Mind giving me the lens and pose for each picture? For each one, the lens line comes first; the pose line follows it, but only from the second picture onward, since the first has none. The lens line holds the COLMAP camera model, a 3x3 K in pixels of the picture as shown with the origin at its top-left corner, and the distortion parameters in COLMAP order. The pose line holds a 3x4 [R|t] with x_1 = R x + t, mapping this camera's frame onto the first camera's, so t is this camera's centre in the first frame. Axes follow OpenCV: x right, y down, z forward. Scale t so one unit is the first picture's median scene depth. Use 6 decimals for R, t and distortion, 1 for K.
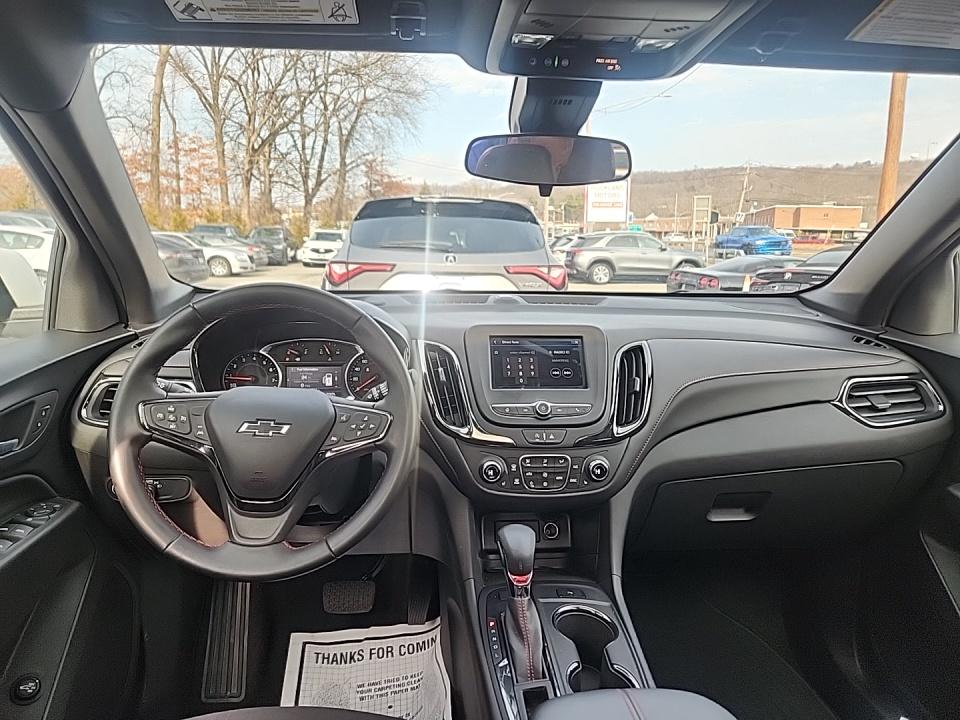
lens RADIAL K [[651.3, 0, 481.7], [0, 651.3, 338.8], [0, 0, 1]] dist [0.054091, -0.026003]
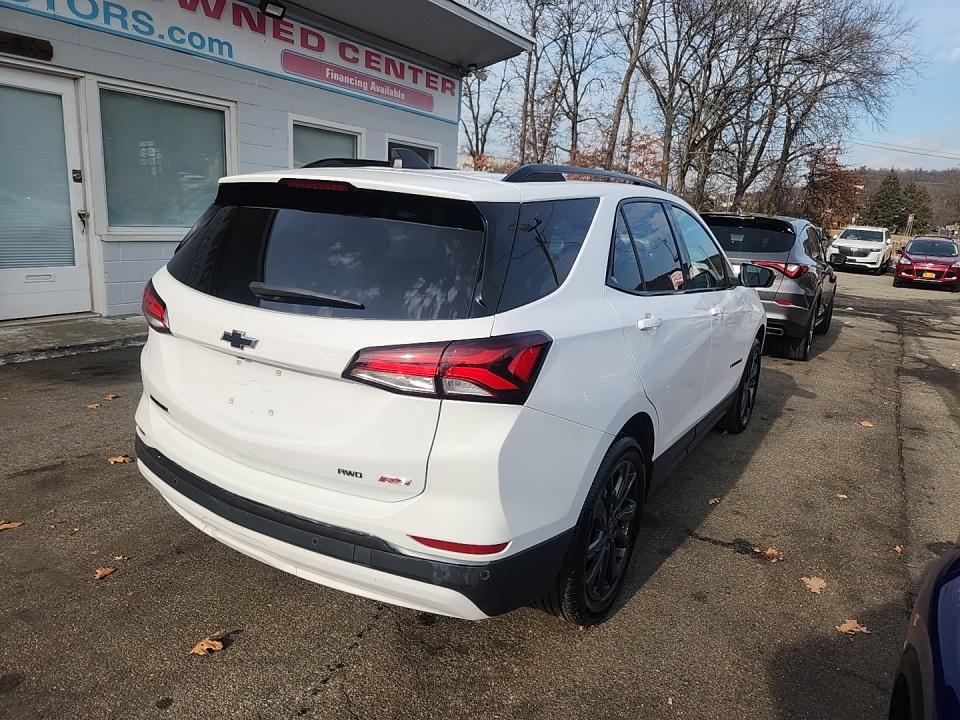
lens RADIAL K [[651.3, 0, 482.4], [0, 651.3, 347.8], [0, 0, 1]] dist [0.054091, -0.026003]
pose [[0.801201, 0.160378, -0.576503, 0.048575], [-0.140921, 0.986888, 0.078697, 0.007009], [0.581565, 0.018189, 0.813296, -0.073206]]
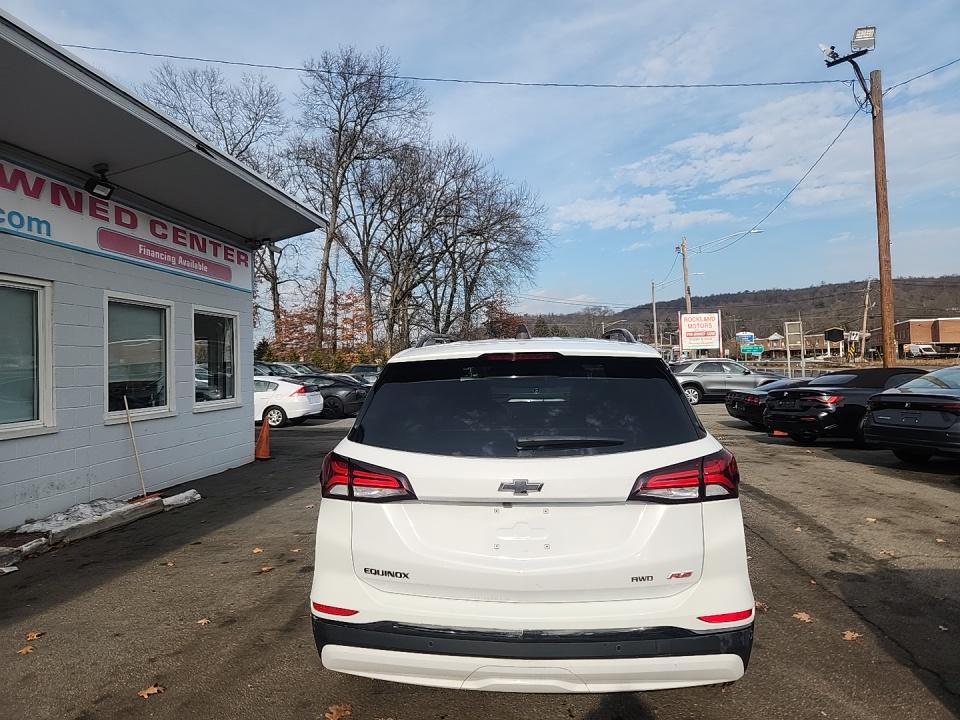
lens RADIAL K [[651.3, 0, 479.4], [0, 651.3, 351.0], [0, 0, 1]] dist [0.054091, -0.026003]
pose [[0.982114, -0.041922, -0.183561, 0.016533], [0.009422, 0.984619, -0.174462, 0.010613], [0.188051, 0.169612, 0.967403, -0.099904]]
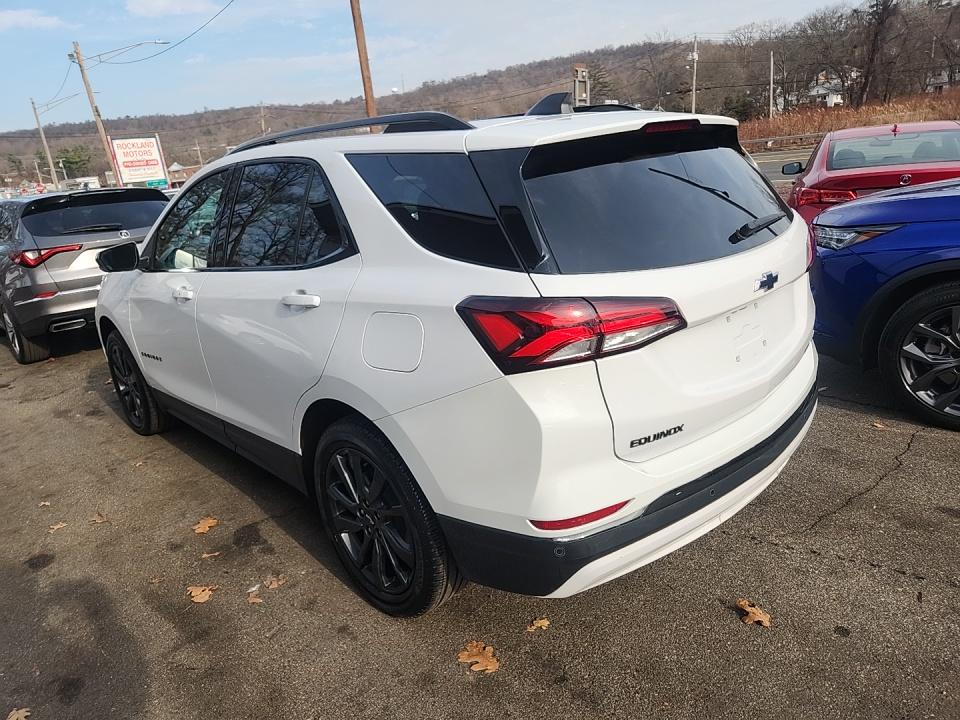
lens RADIAL K [[651.3, 0, 477.2], [0, 651.3, 350.2], [0, 0, 1]] dist [0.054091, -0.026003]
pose [[0.778638, -0.266432, 0.568099, -0.035282], [0.209096, 0.963802, 0.165426, 0.004986], [-0.591609, -0.010020, 0.806163, -0.068510]]
